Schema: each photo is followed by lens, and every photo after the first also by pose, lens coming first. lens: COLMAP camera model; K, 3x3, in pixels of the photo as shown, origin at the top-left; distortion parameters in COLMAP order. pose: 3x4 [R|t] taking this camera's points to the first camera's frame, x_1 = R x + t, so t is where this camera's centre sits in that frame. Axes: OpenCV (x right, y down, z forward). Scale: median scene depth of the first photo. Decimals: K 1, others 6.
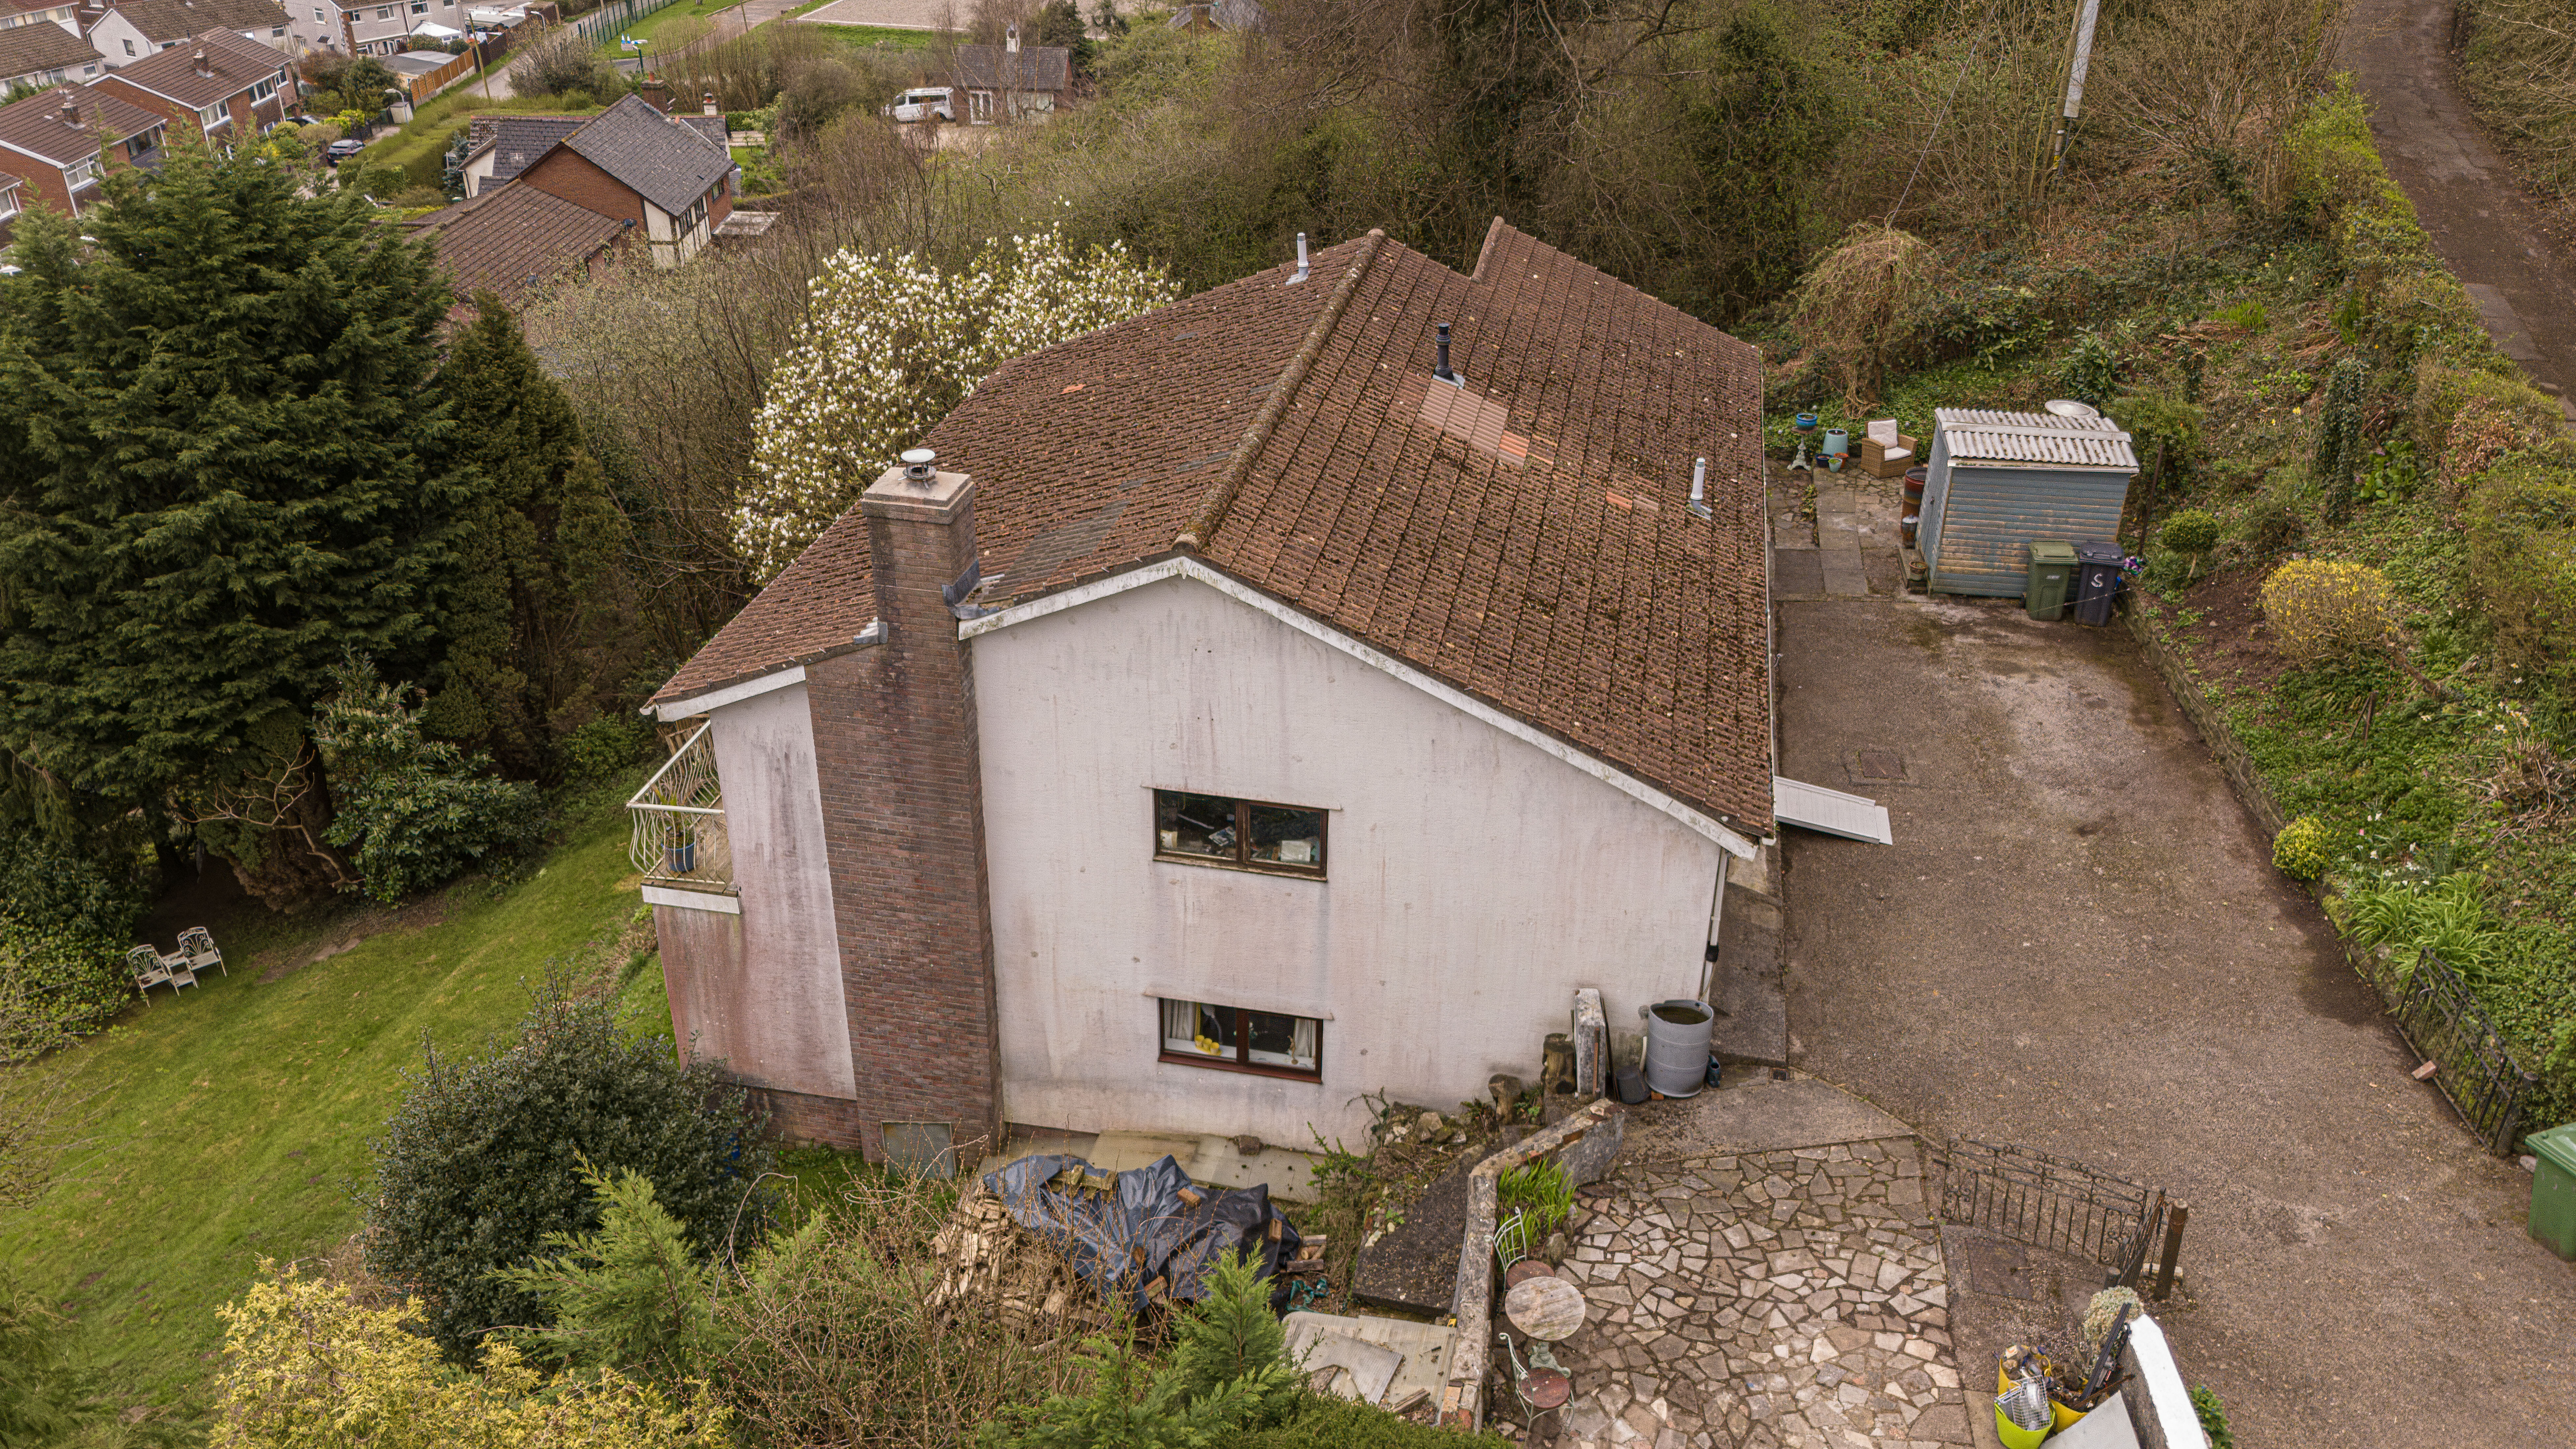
lens RADIAL K [[1953.7, 0, 1335.9], [0, 1953.7, 736.9], [0, 0, 1]] dist [0.028161, -0.005215]
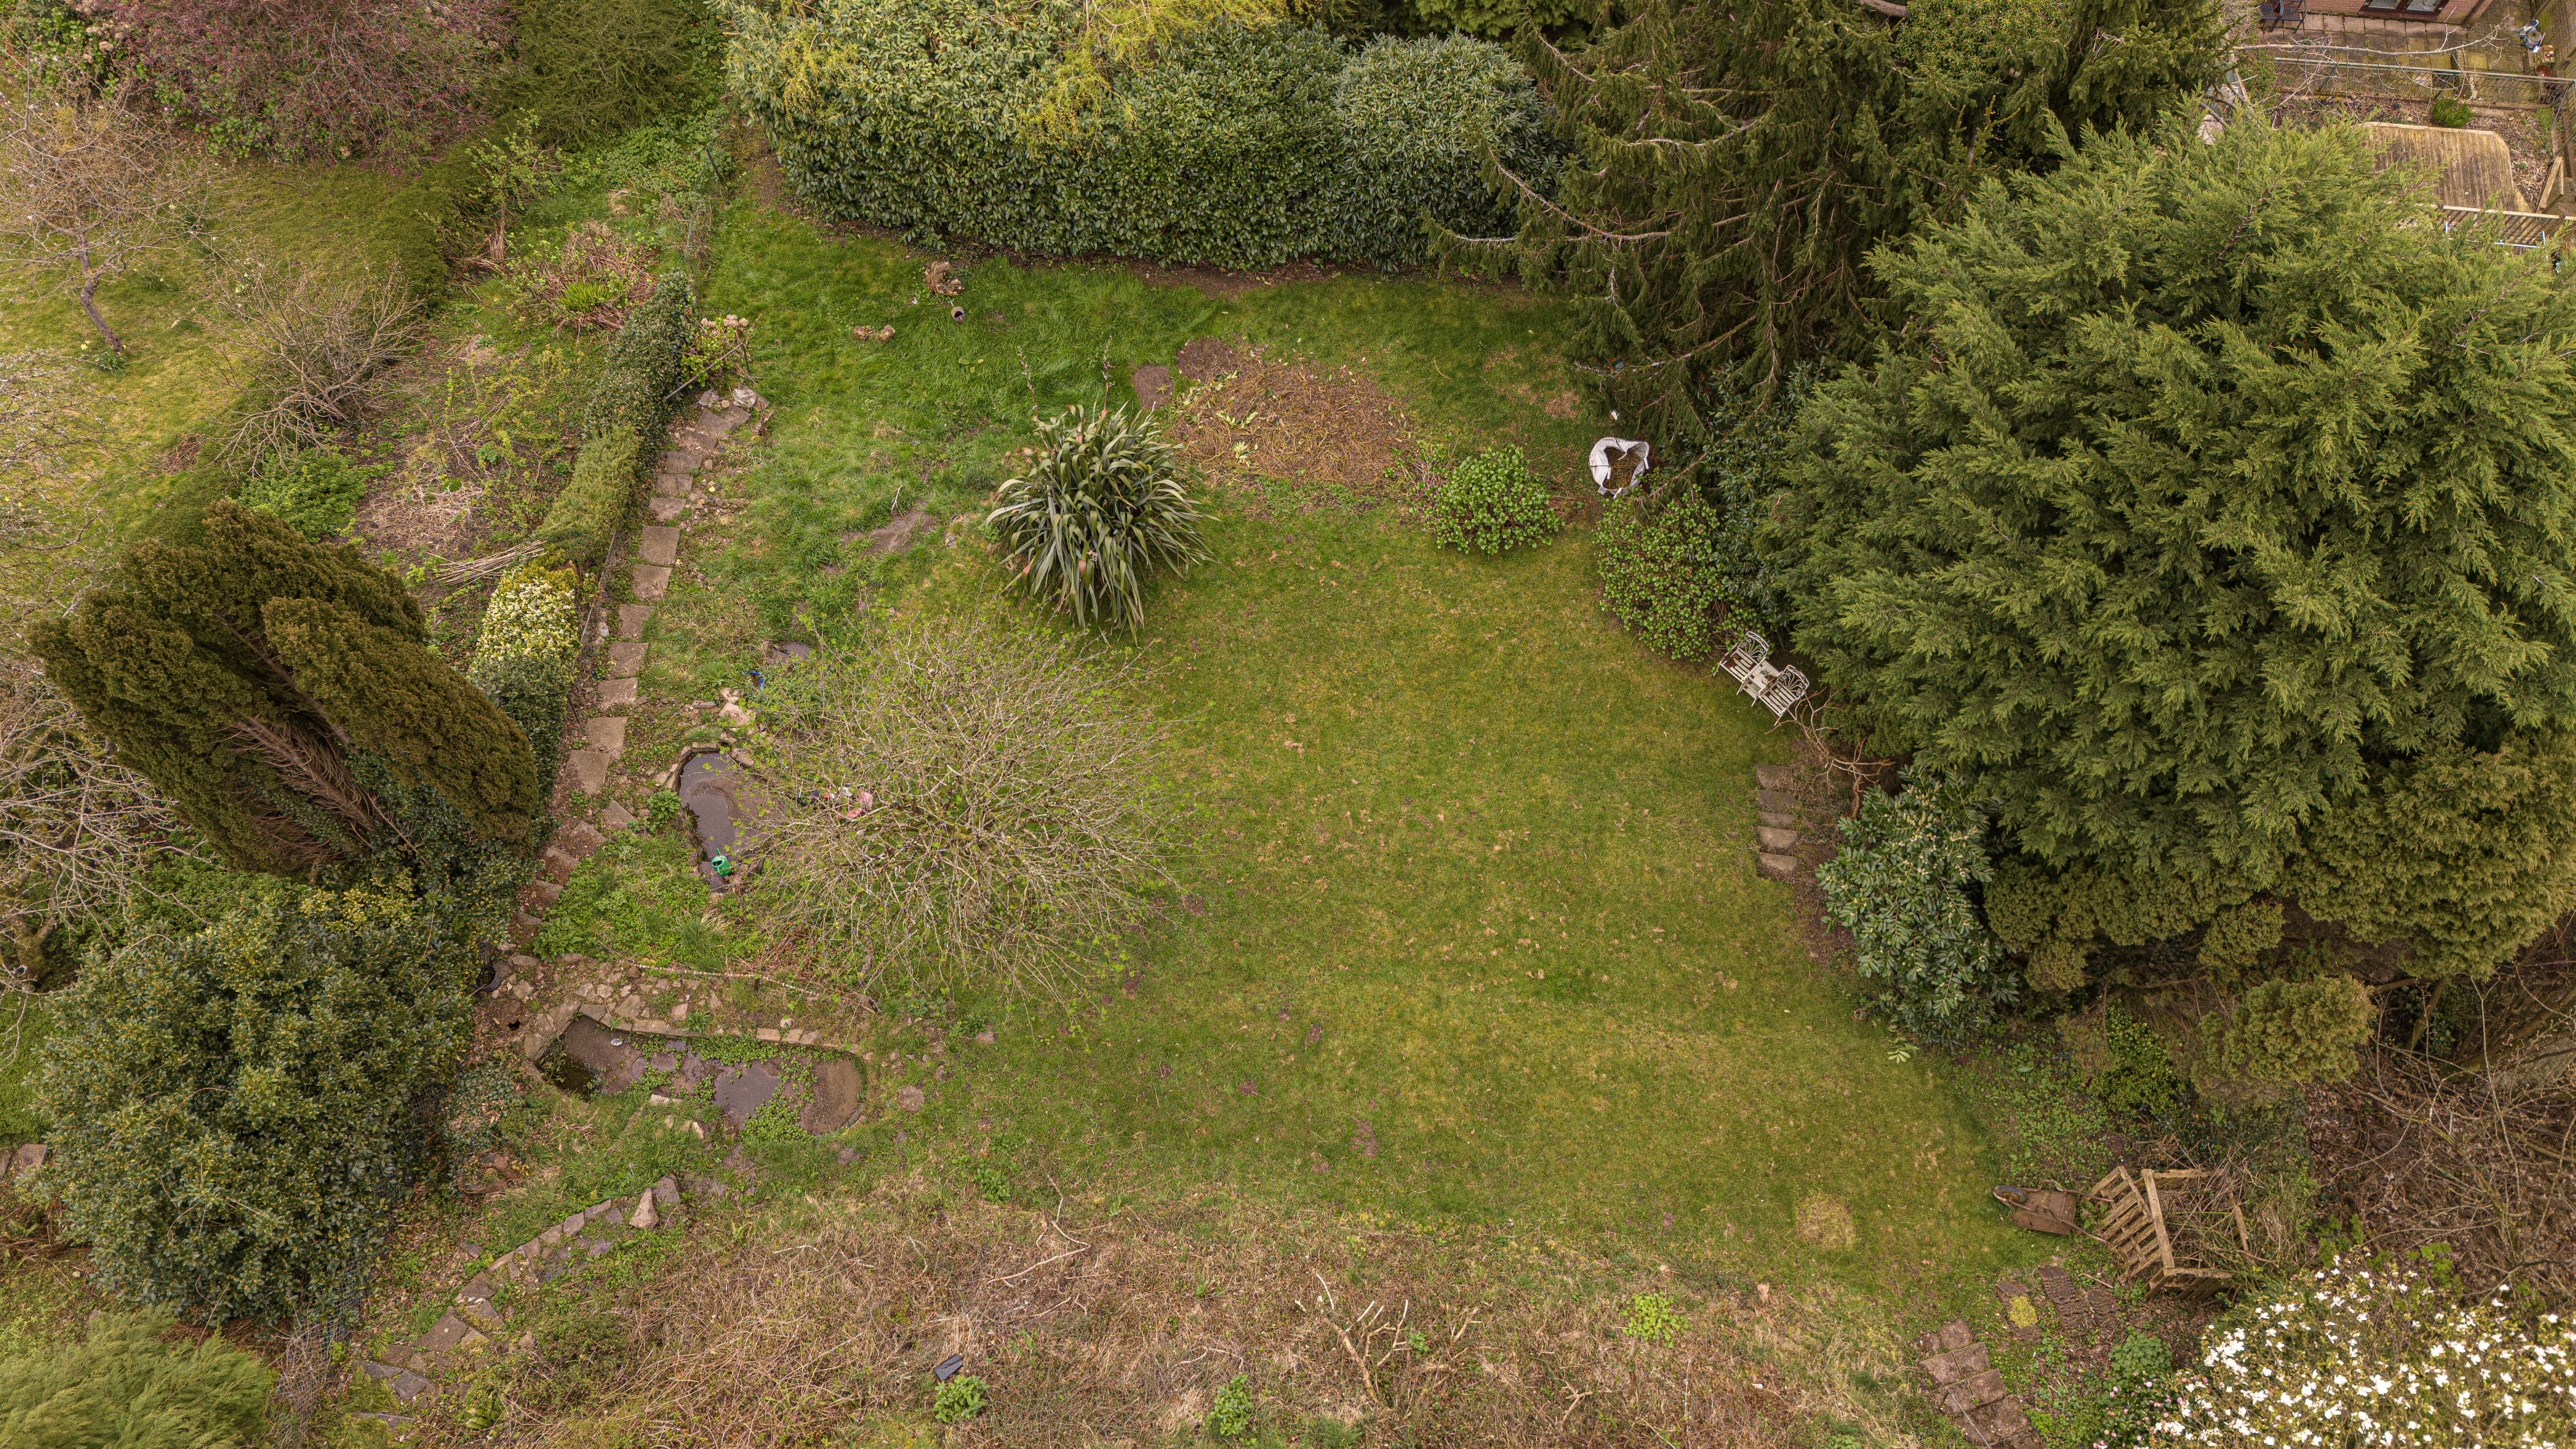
lens RADIAL K [[1925.5, 0, 1351.3], [0, 1925.5, 731.0], [0, 0, 1]] dist [0.134880, -0.331327]
pose [[0.031502, 0.924823, -0.379090, -0.521697], [-0.501465, 0.342713, 0.794406, -1.052146], [0.864604, 0.165075, 0.474563, 0.930593]]
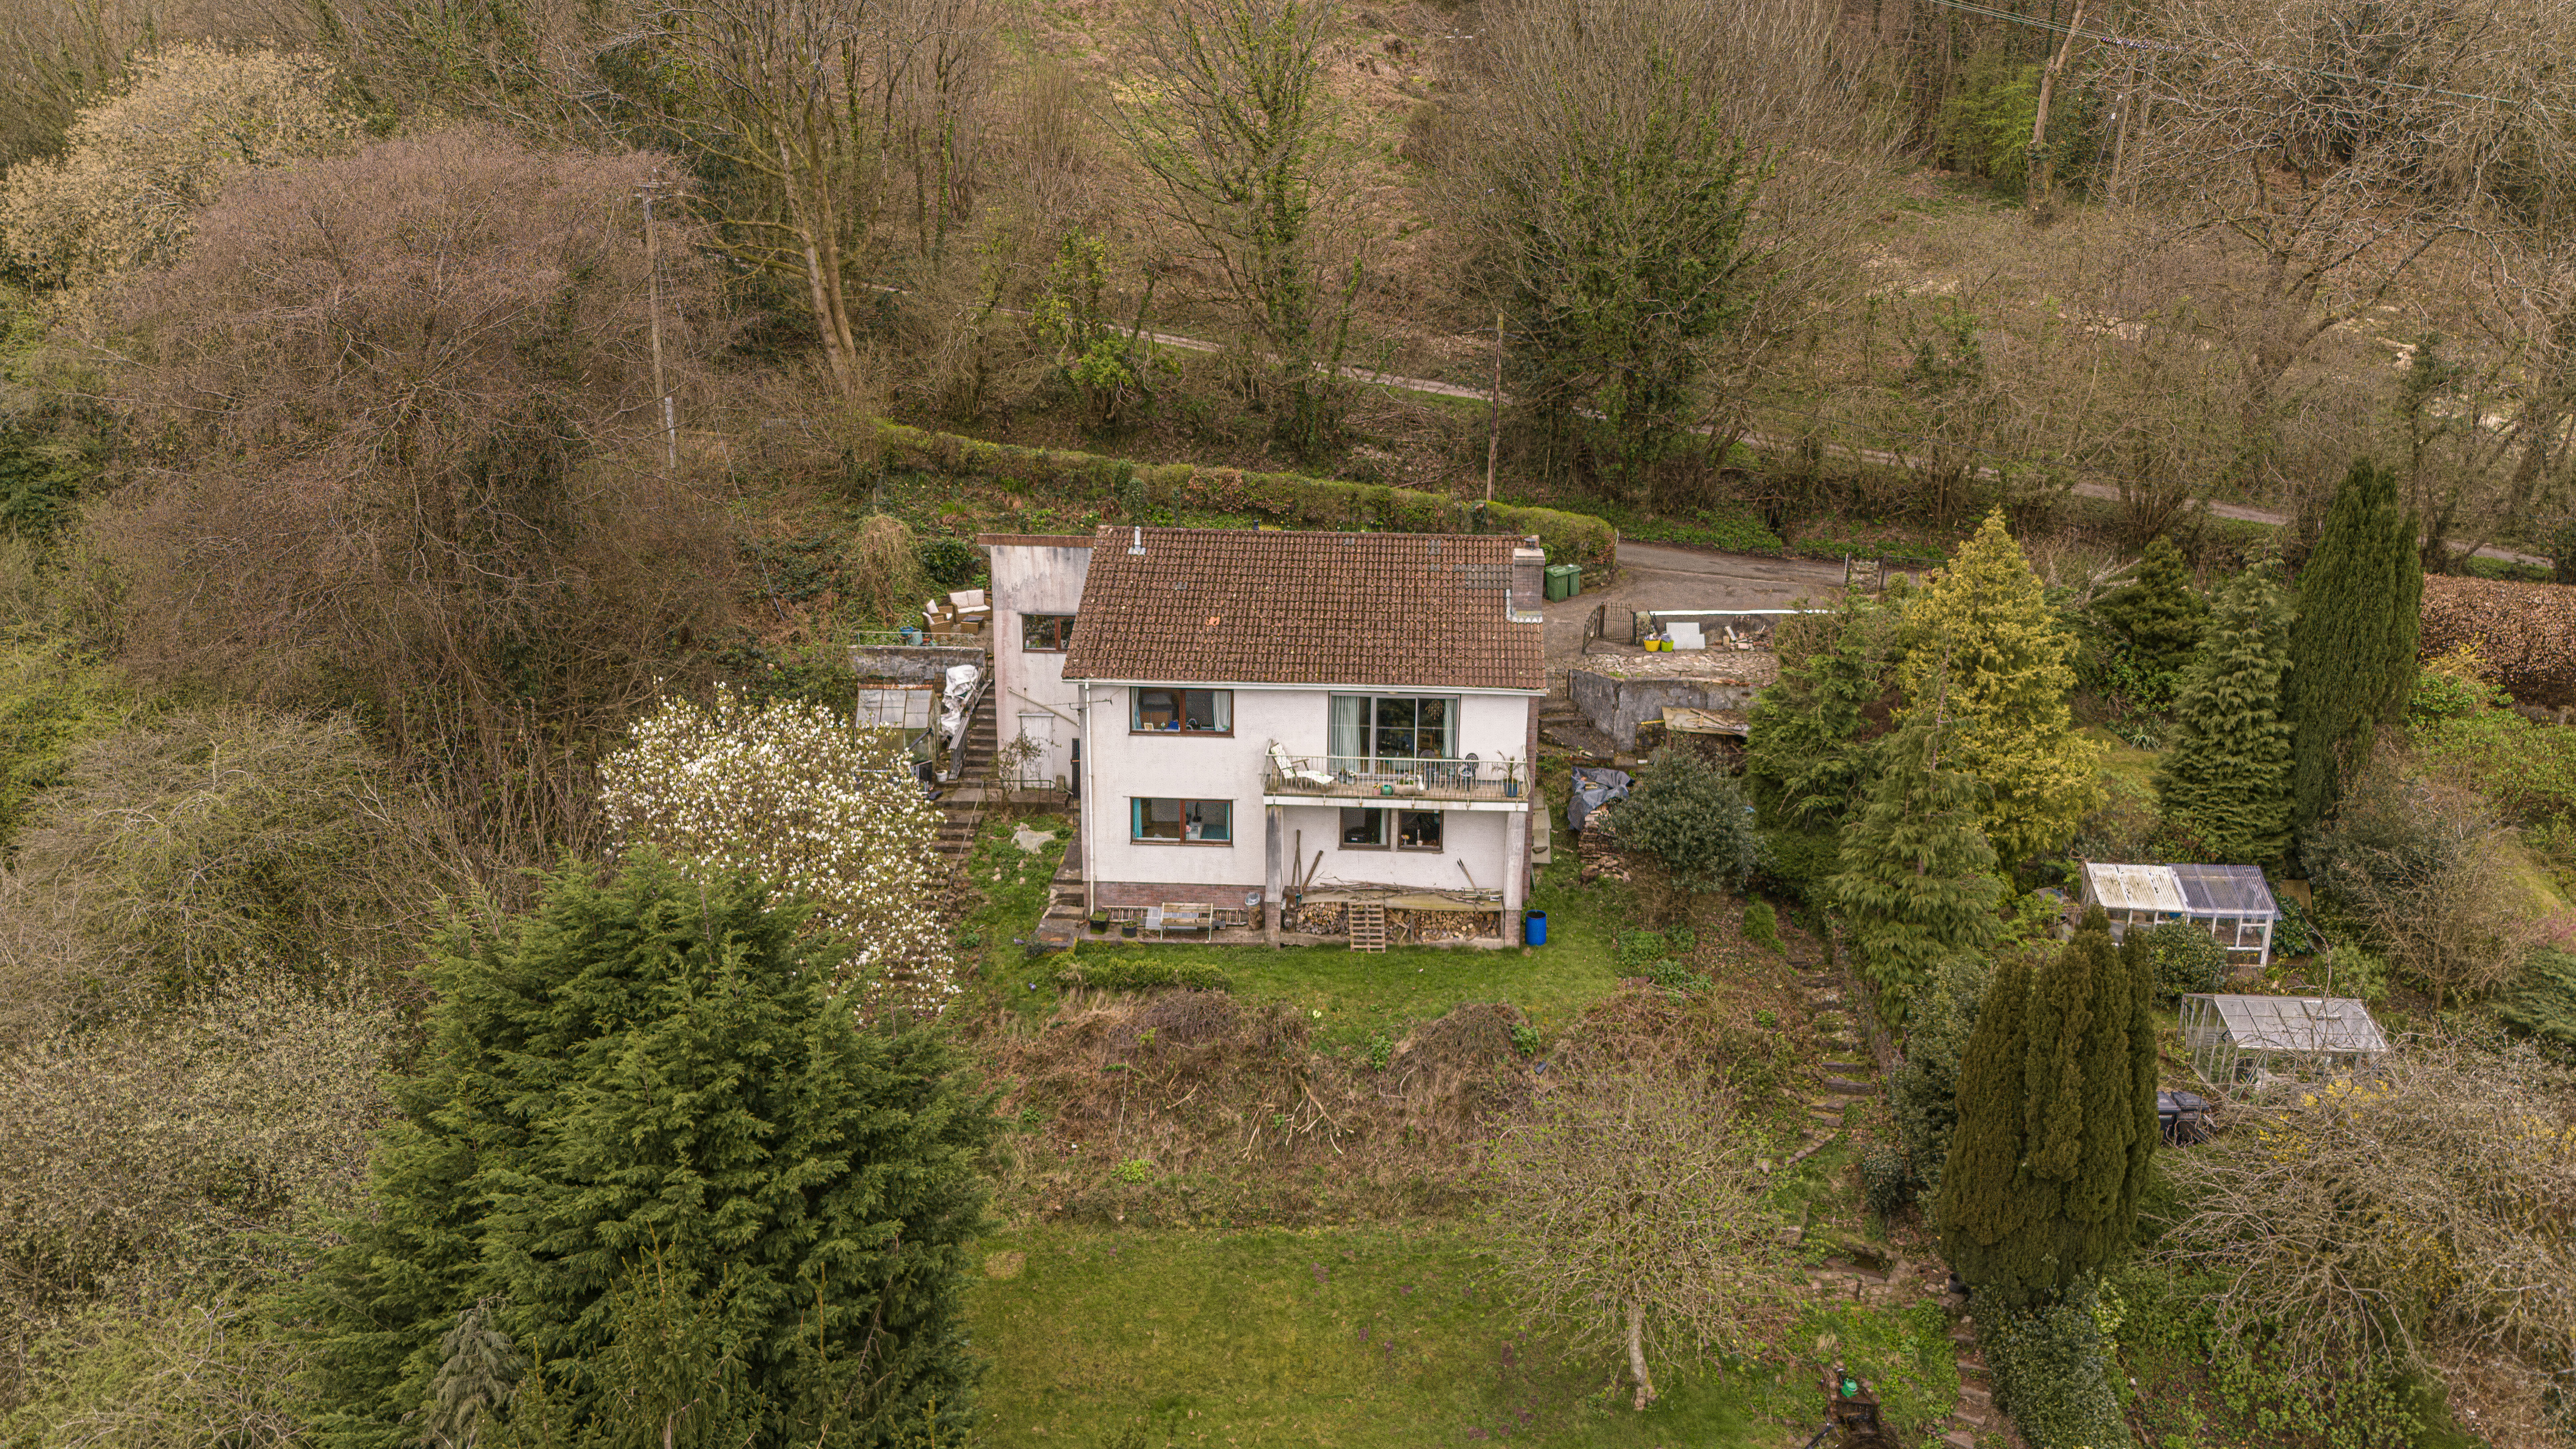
lens RADIAL K [[1953.6, 0, 1335.9], [0, 1953.6, 736.9], [0, 0, 1]] dist [0.028161, -0.005215]
pose [[-0.122117, -0.314103, 0.941502, -2.825989], [0.488539, 0.806706, 0.332498, -0.953213], [-0.863955, 0.500564, 0.054939, 1.292239]]
